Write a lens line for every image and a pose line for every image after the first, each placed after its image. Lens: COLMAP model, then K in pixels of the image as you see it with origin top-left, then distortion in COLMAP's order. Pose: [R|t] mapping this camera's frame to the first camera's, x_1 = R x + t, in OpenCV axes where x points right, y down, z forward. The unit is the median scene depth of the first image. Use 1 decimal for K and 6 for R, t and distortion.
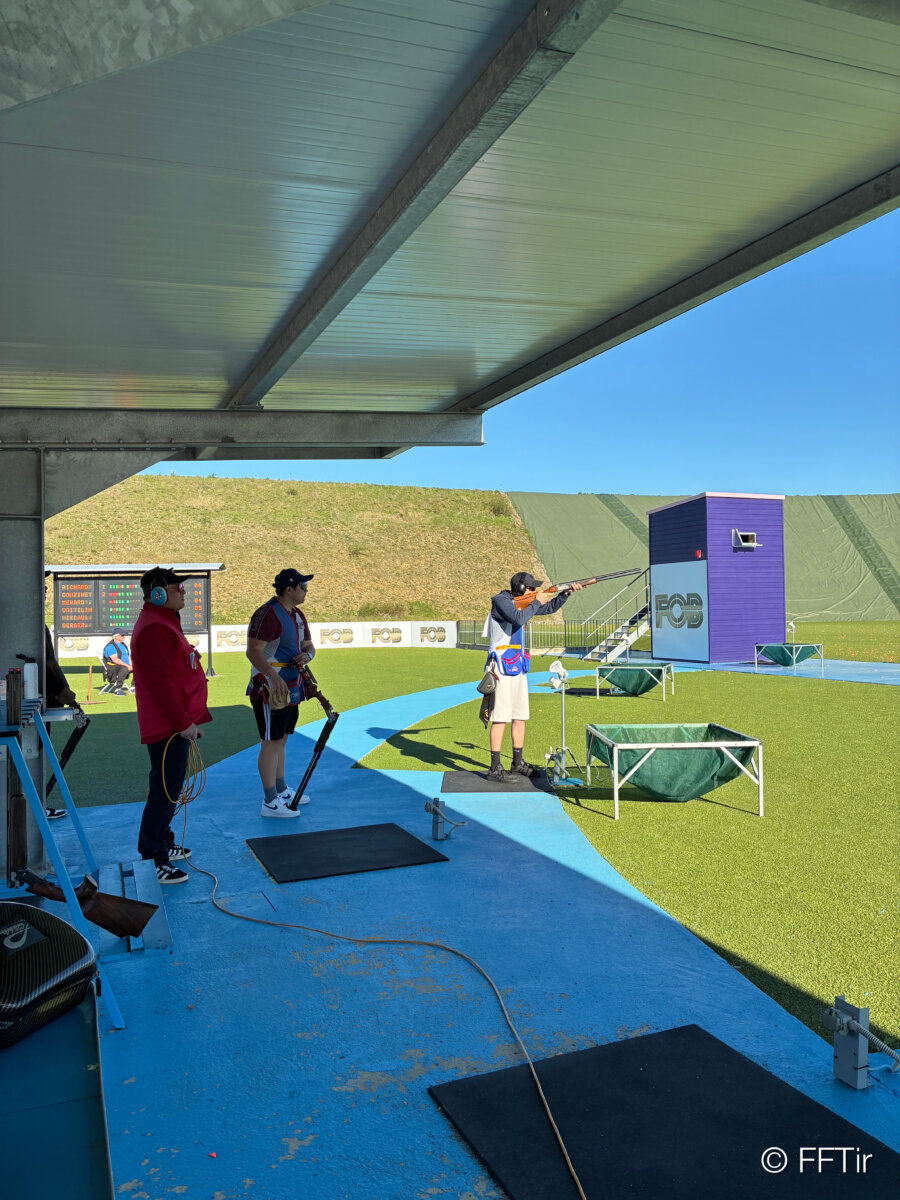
lens RADIAL K [[904.1, 0, 453.9], [0, 904.1, 599.2], [0, 0, 1]] dist [0.046425, -0.048864]
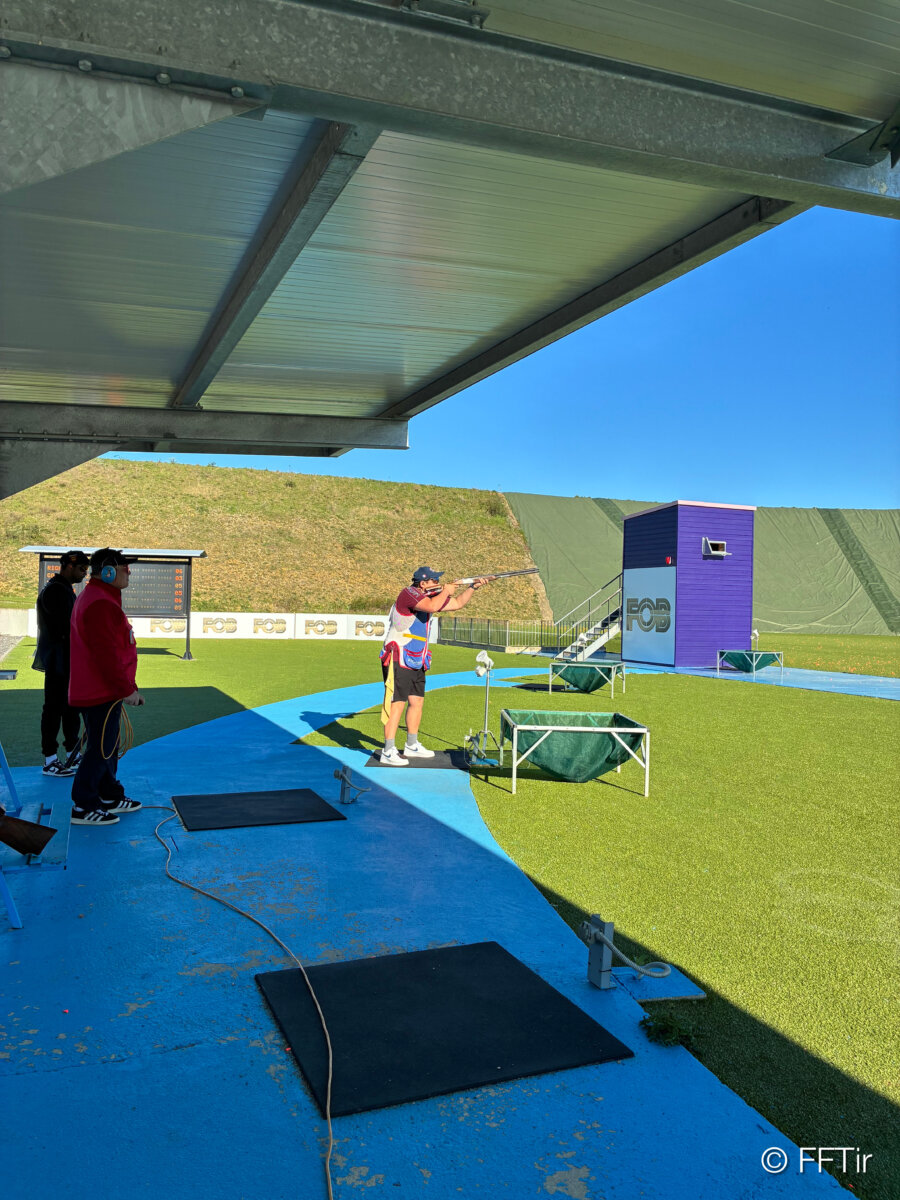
lens RADIAL K [[904.1, 0, 449.8], [0, 904.1, 597.2], [0, 0, 1]] dist [0.046425, -0.048864]
pose [[0.999197, 0.039928, -0.003209, 0.084565], [-0.039929, 0.999202, -0.000246, 0.006725], [0.003197, 0.000374, 0.999995, -0.087950]]
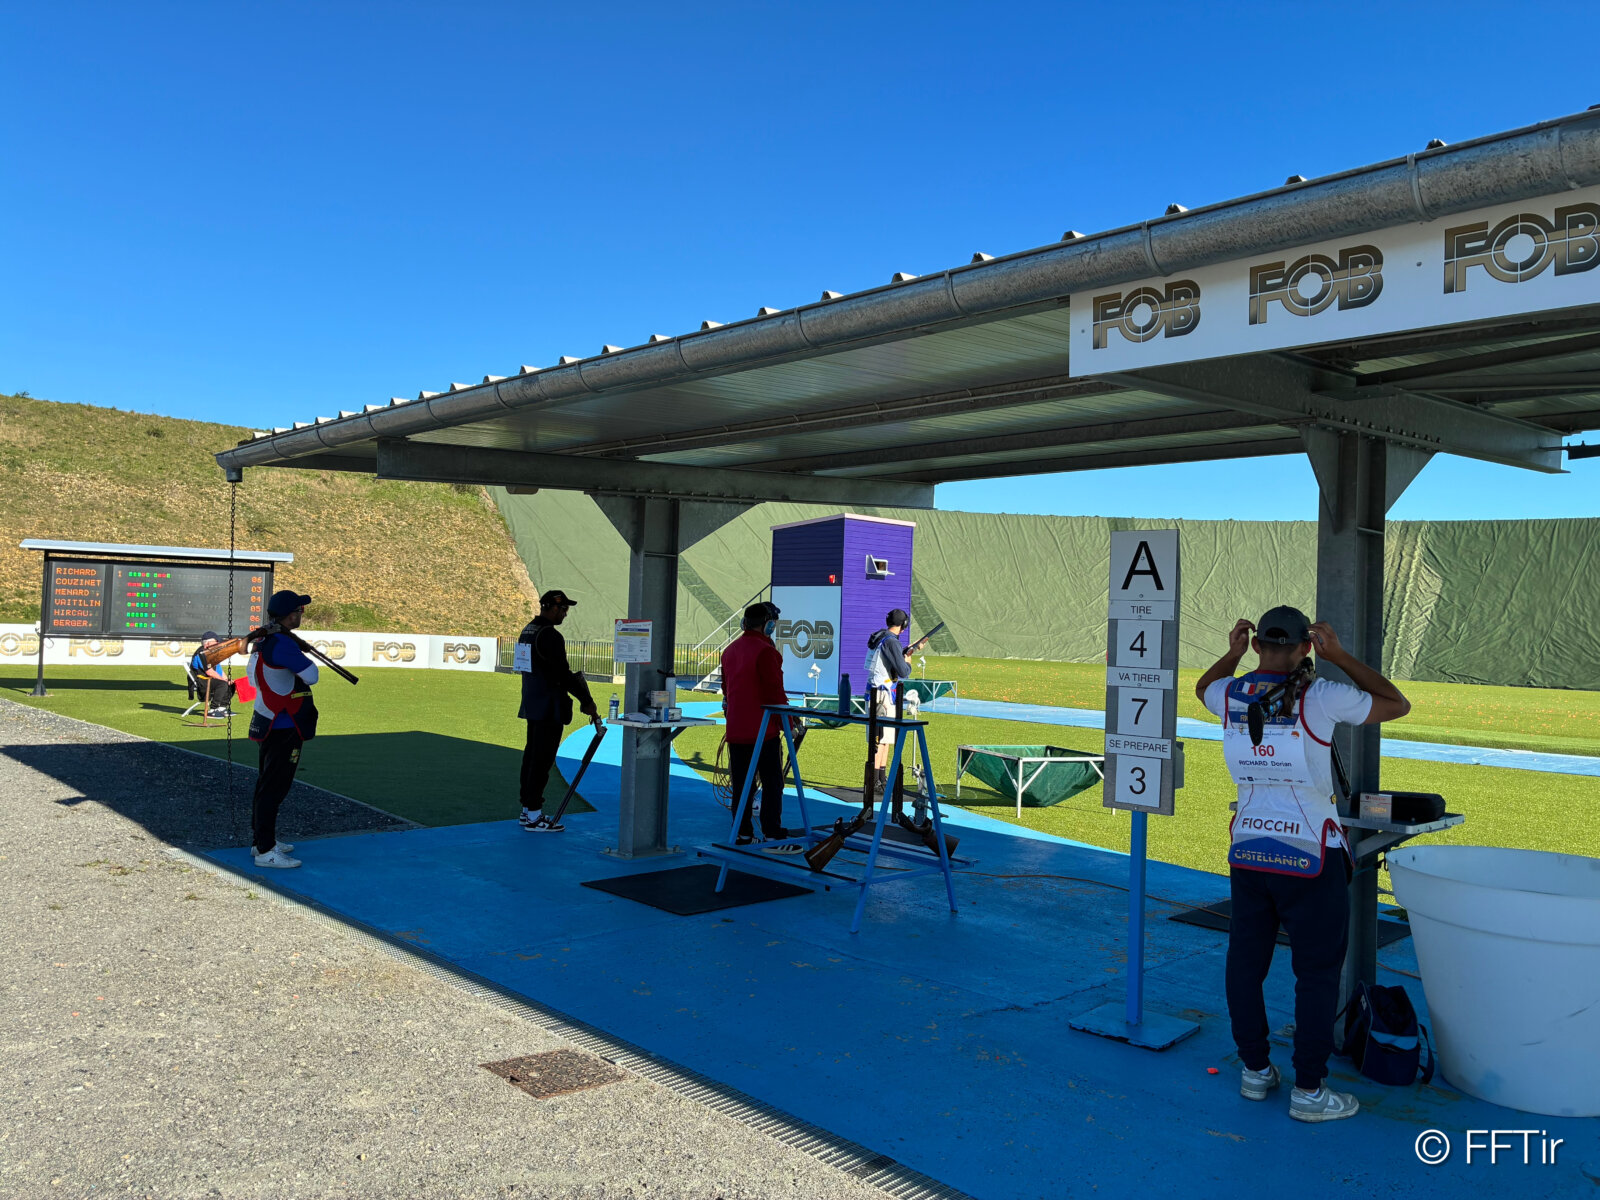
lens RADIAL K [[1205.4, 0, 807.9], [0, 1205.4, 591.9], [0, 0, 1]] dist [0.046425, -0.048864]
pose [[0.927584, 0.060493, 0.368686, -0.642370], [-0.054408, 0.998157, -0.026887, -0.007216], [-0.369632, 0.004880, 0.929165, -0.395523]]
